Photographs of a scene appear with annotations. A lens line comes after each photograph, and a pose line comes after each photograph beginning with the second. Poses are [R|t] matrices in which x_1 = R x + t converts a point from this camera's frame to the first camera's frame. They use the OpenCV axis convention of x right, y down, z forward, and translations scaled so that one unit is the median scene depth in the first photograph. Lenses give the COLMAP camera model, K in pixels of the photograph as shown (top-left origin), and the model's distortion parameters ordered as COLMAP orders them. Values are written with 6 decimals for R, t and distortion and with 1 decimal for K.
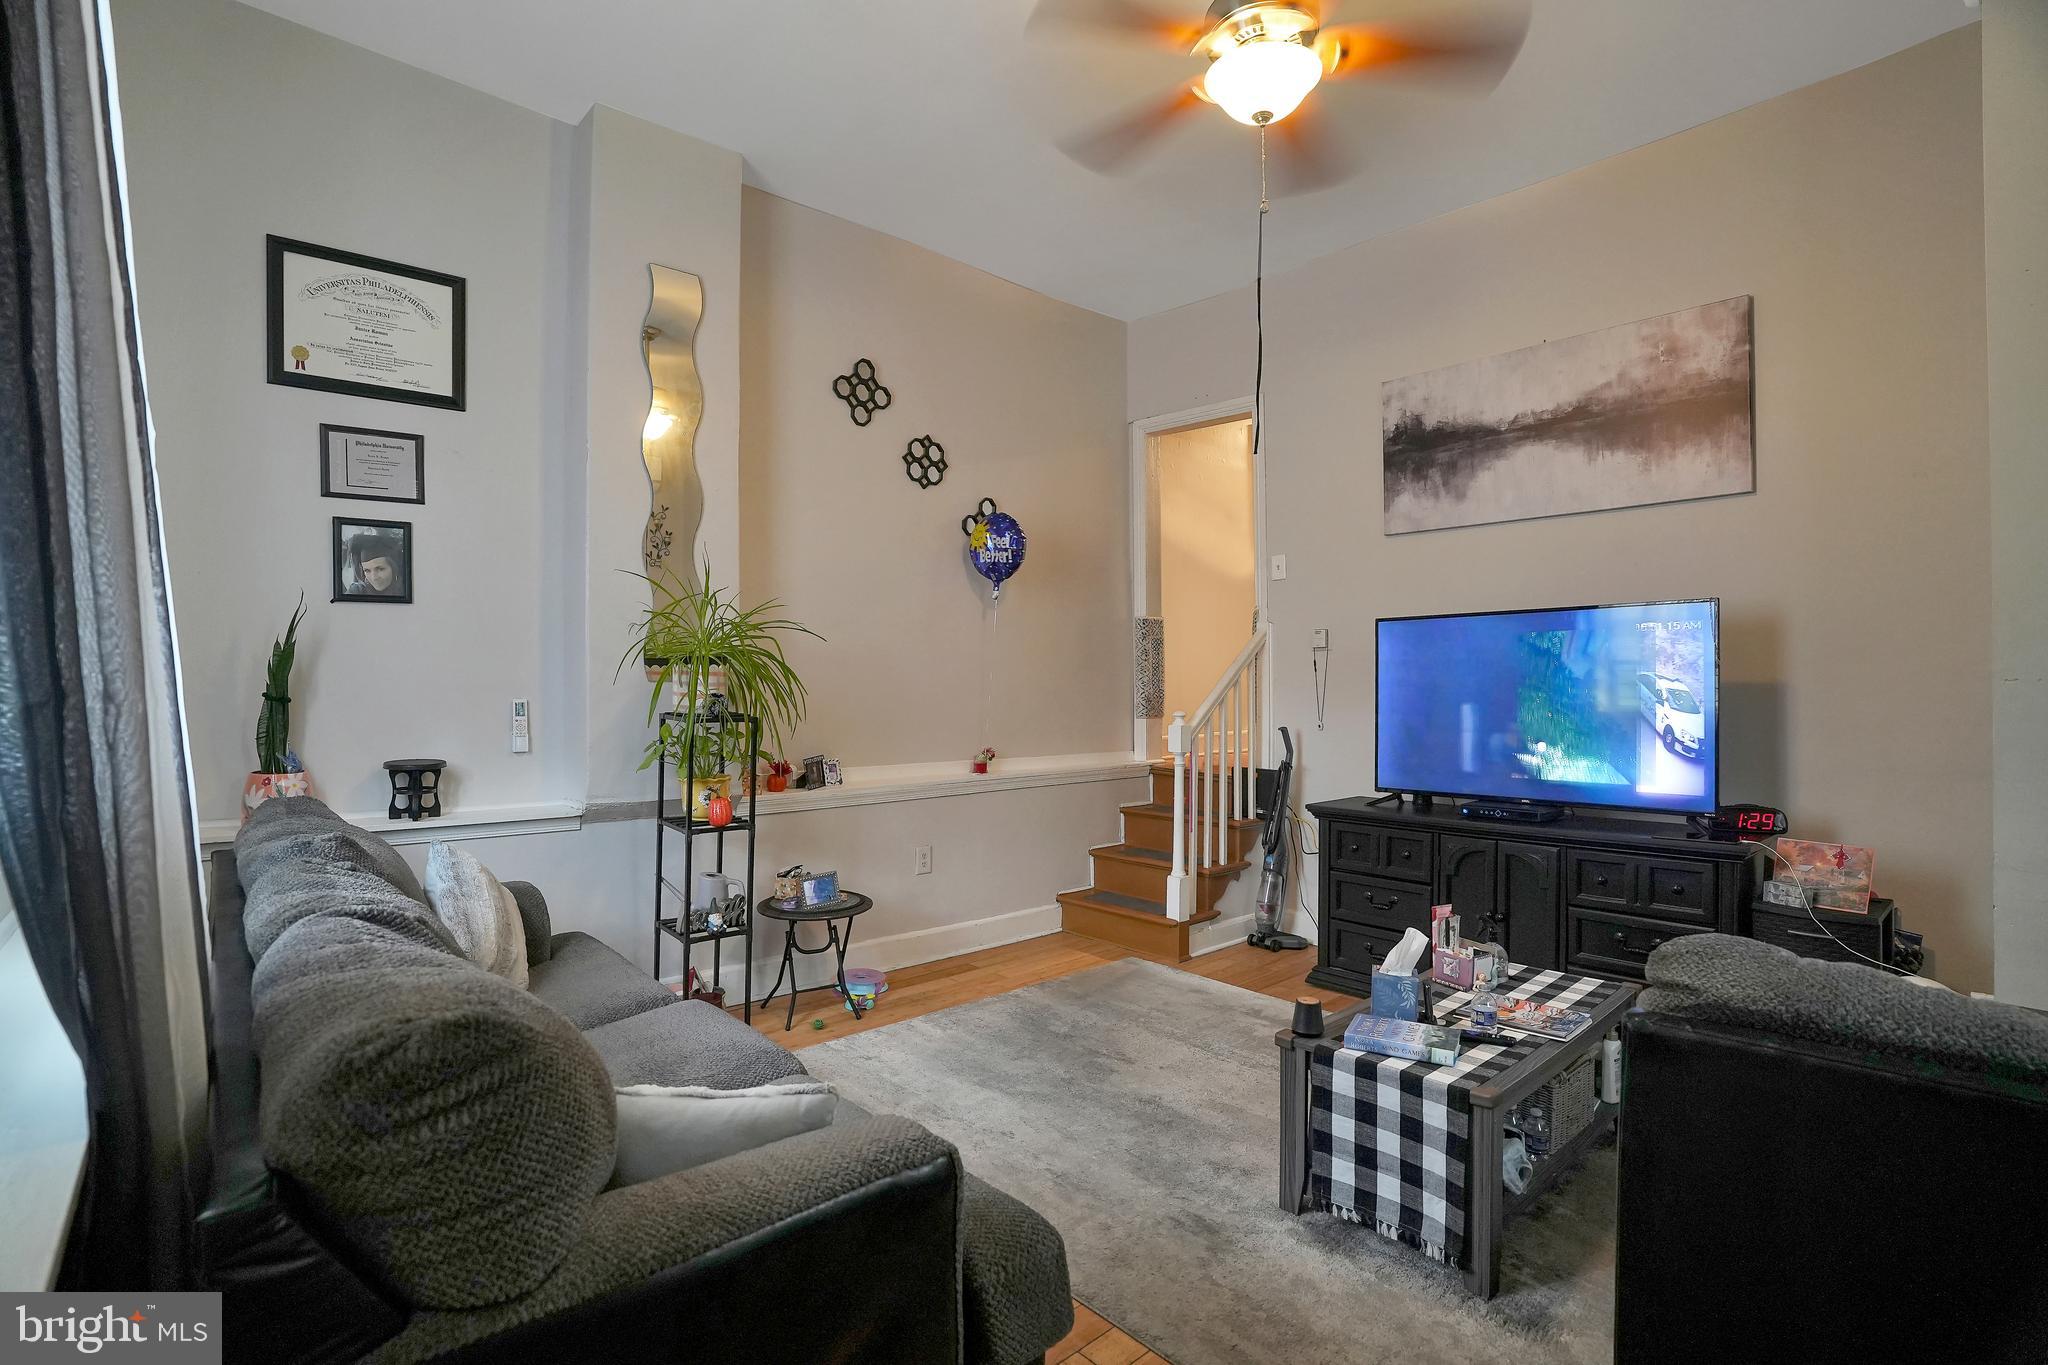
lens RADIAL K [[939.6, 0, 1008.0], [0, 939.6, 678.1], [0, 0, 1]] dist [-0.070631, 0.024552]
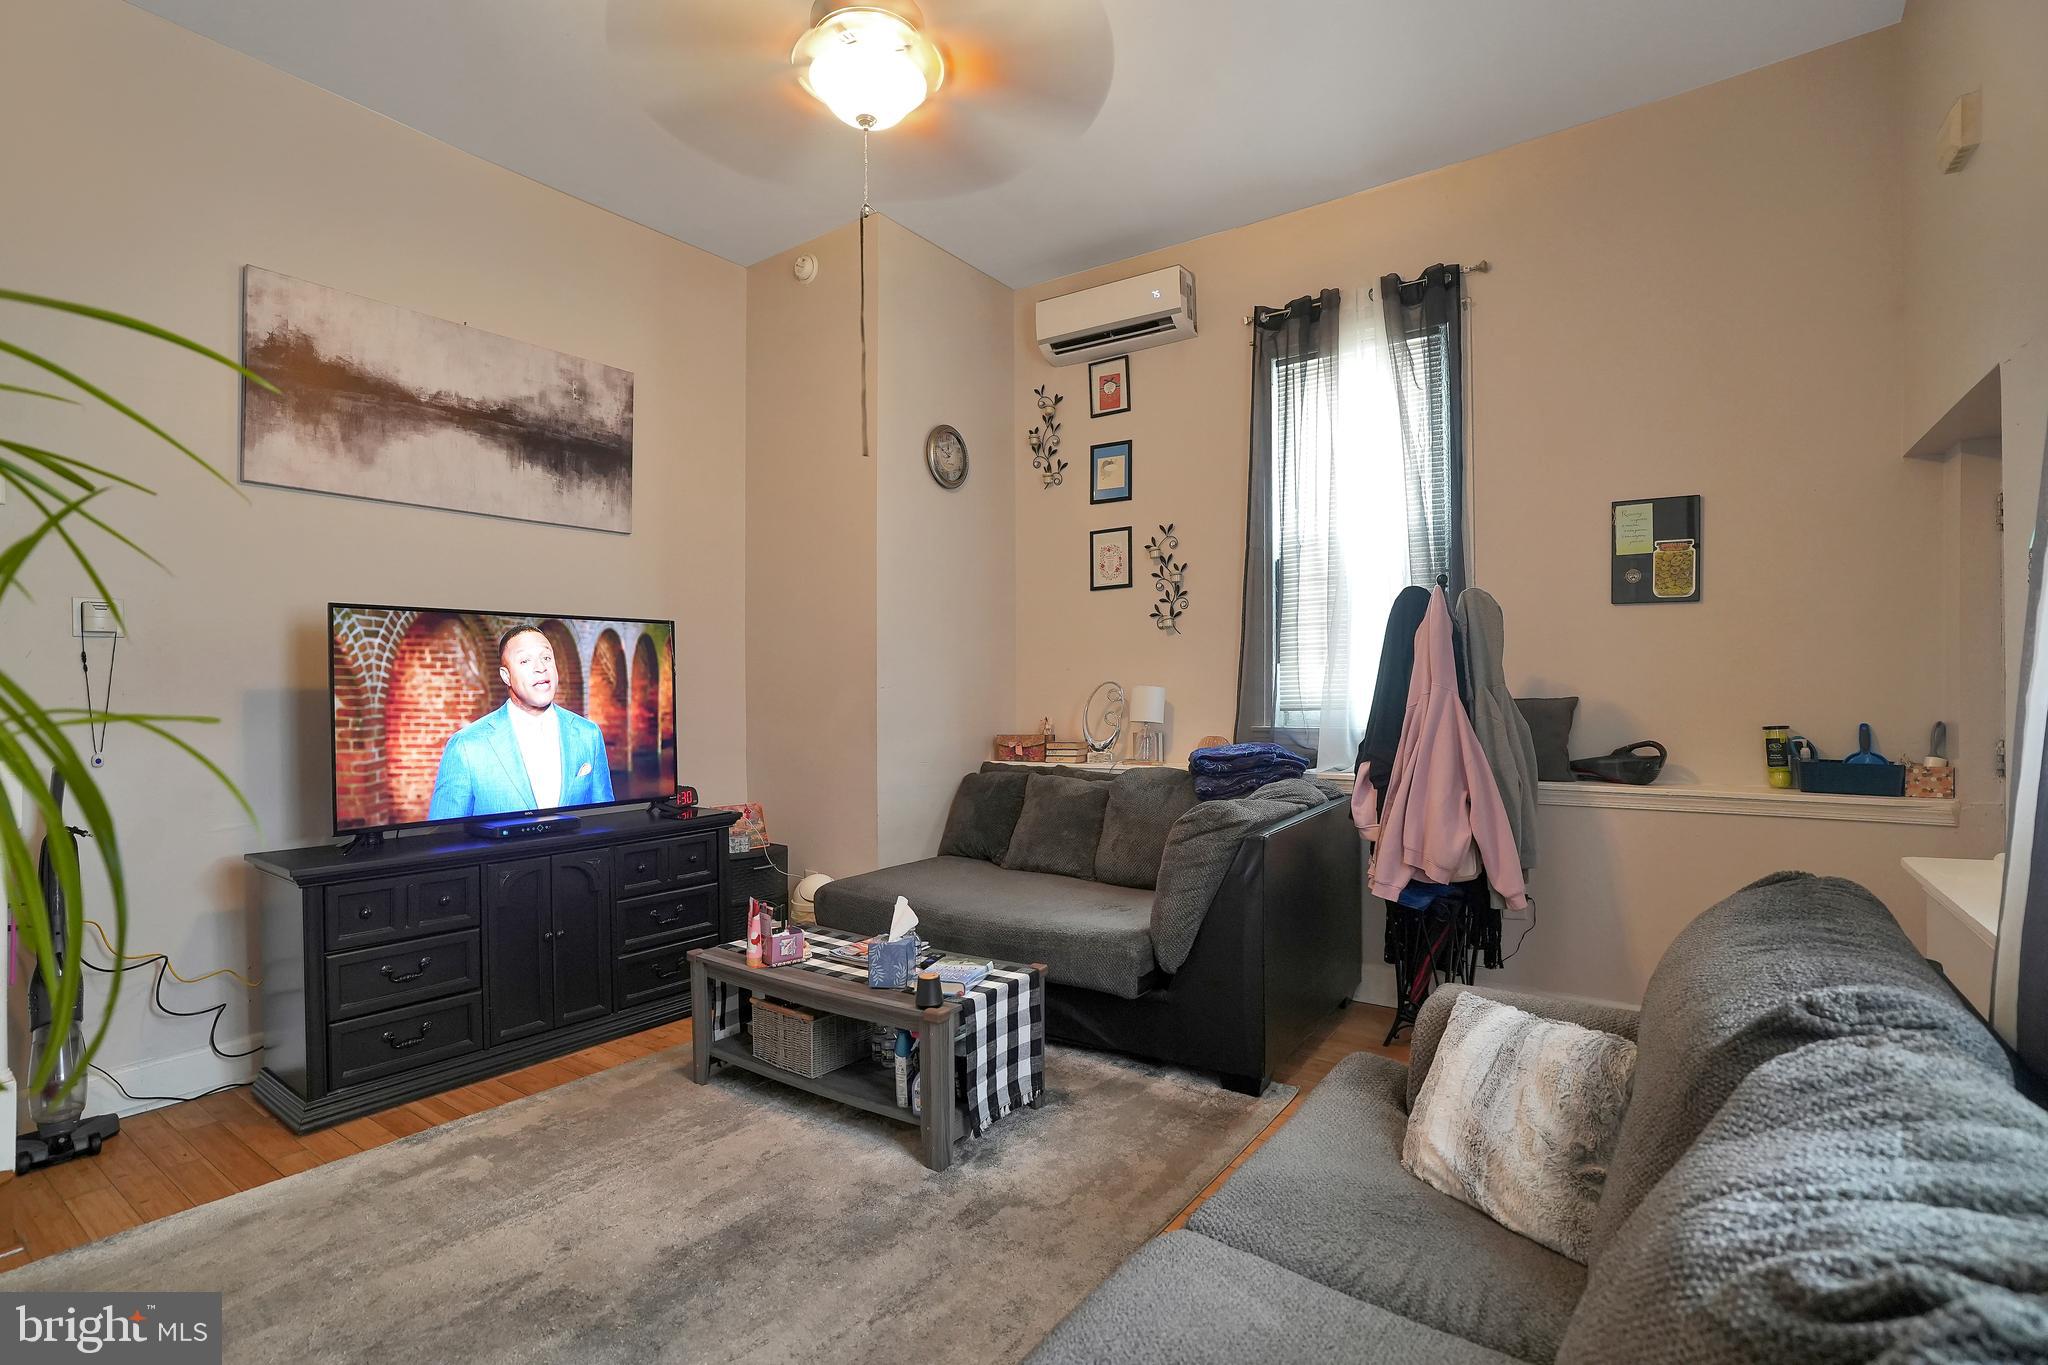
lens RADIAL K [[962.3, 0, 1018.0], [0, 962.3, 684.7], [0, 0, 1]] dist [-0.072682, 0.028358]
pose [[-0.229105, 0.004972, 0.973389, -0.499761], [-0.004633, 0.999970, -0.006198, 0.003448], [-0.973391, -0.005930, -0.229075, 0.711664]]
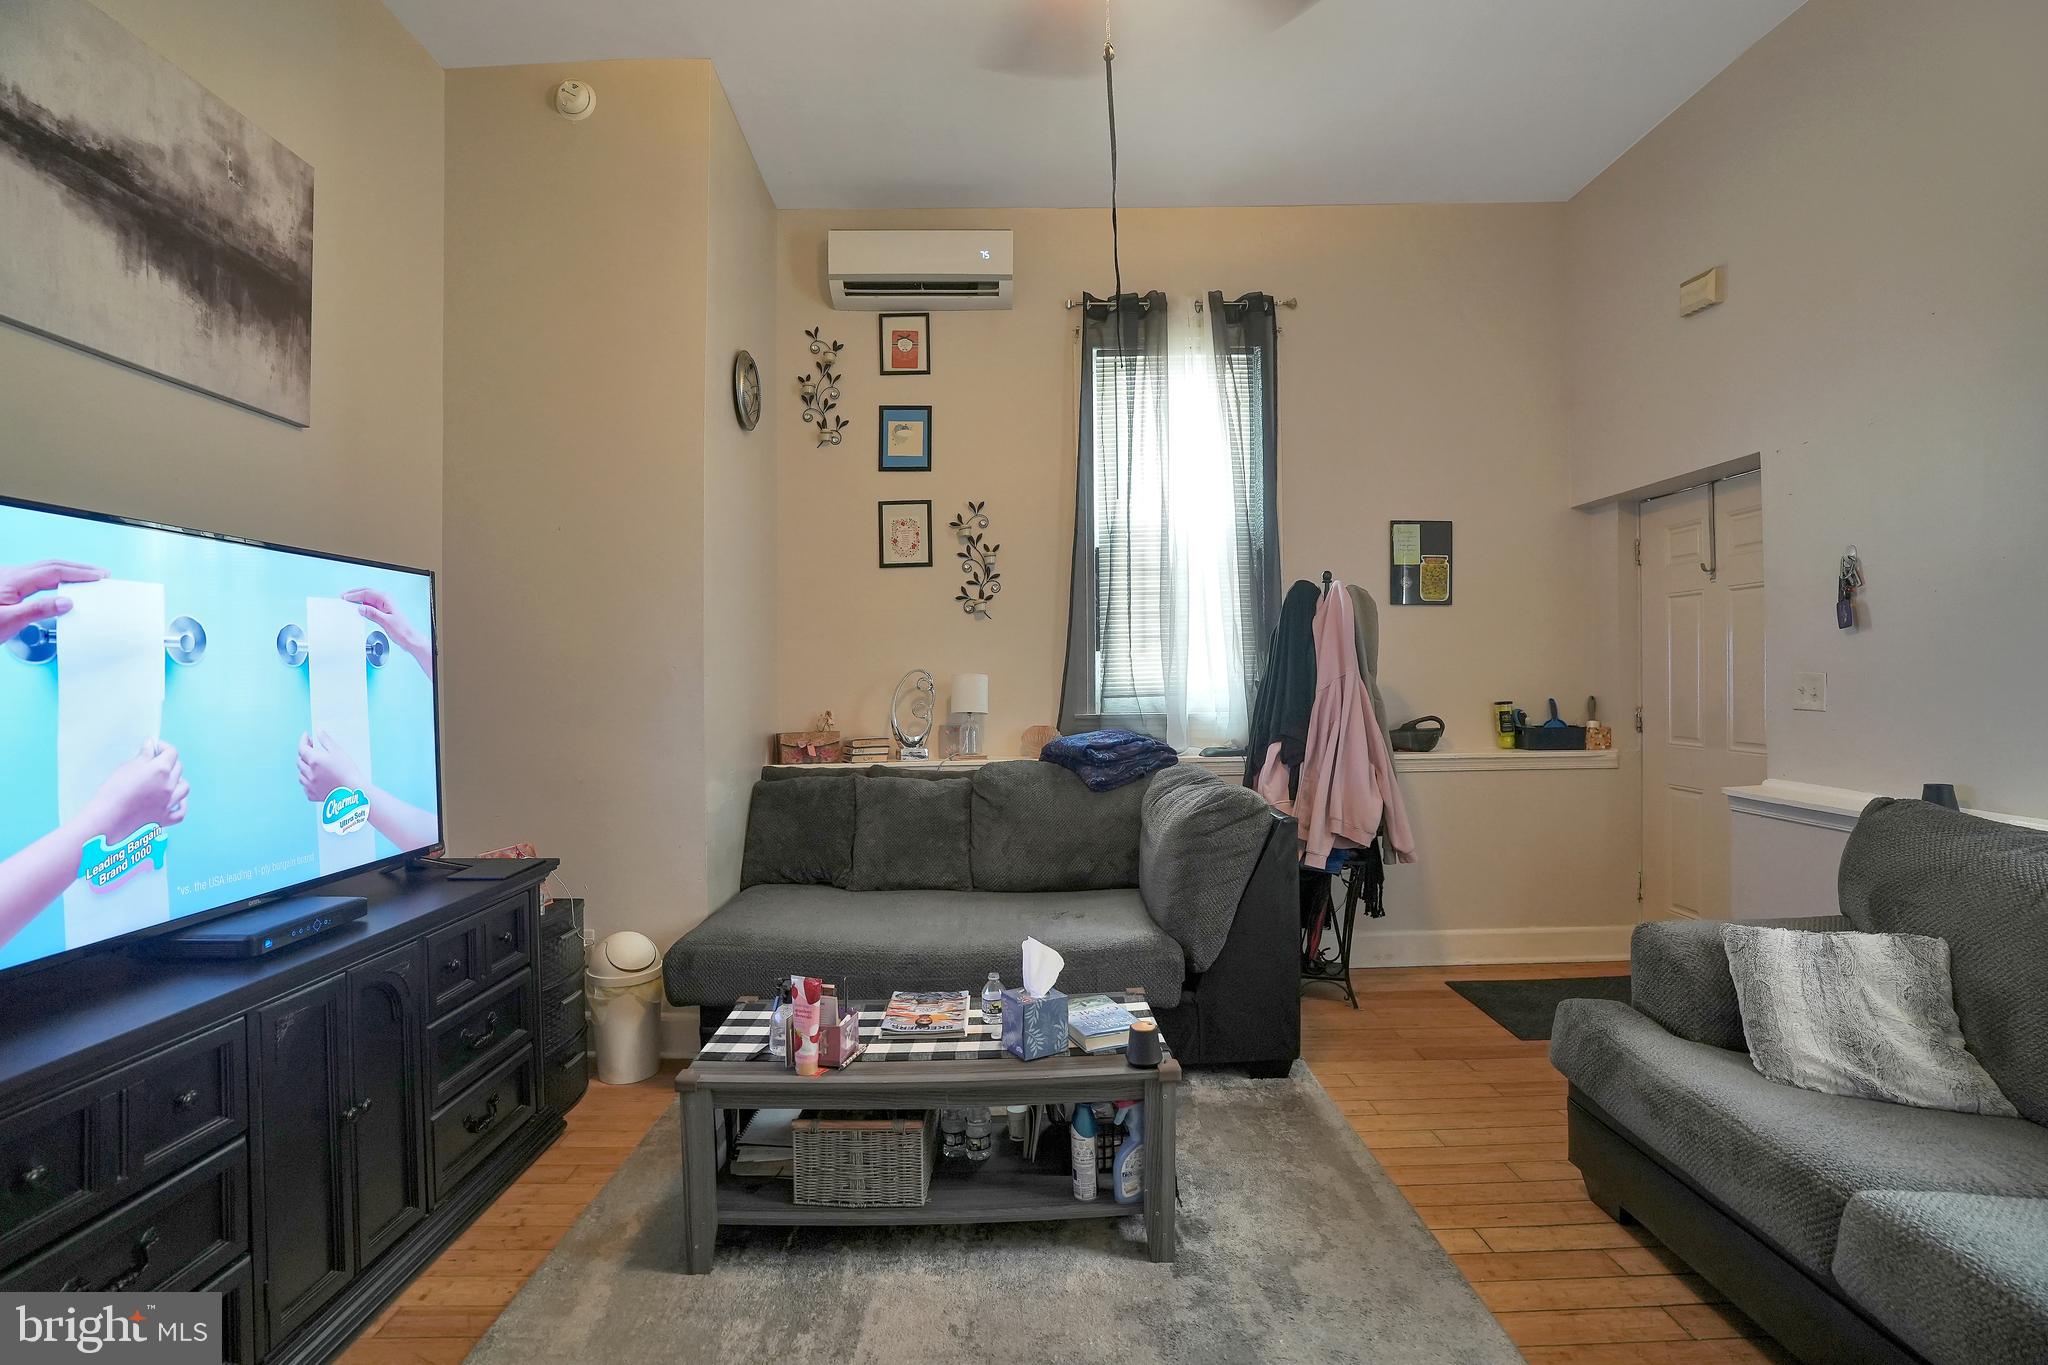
lens RADIAL K [[939.6, 0, 1008.0], [0, 939.6, 678.1], [0, 0, 1]] dist [-0.070631, 0.024552]
pose [[-0.756802, 0.009490, 0.653575, -0.101869], [0.004475, 0.999946, -0.009338, 0.012240], [-0.653629, -0.004142, -0.756804, 1.081461]]
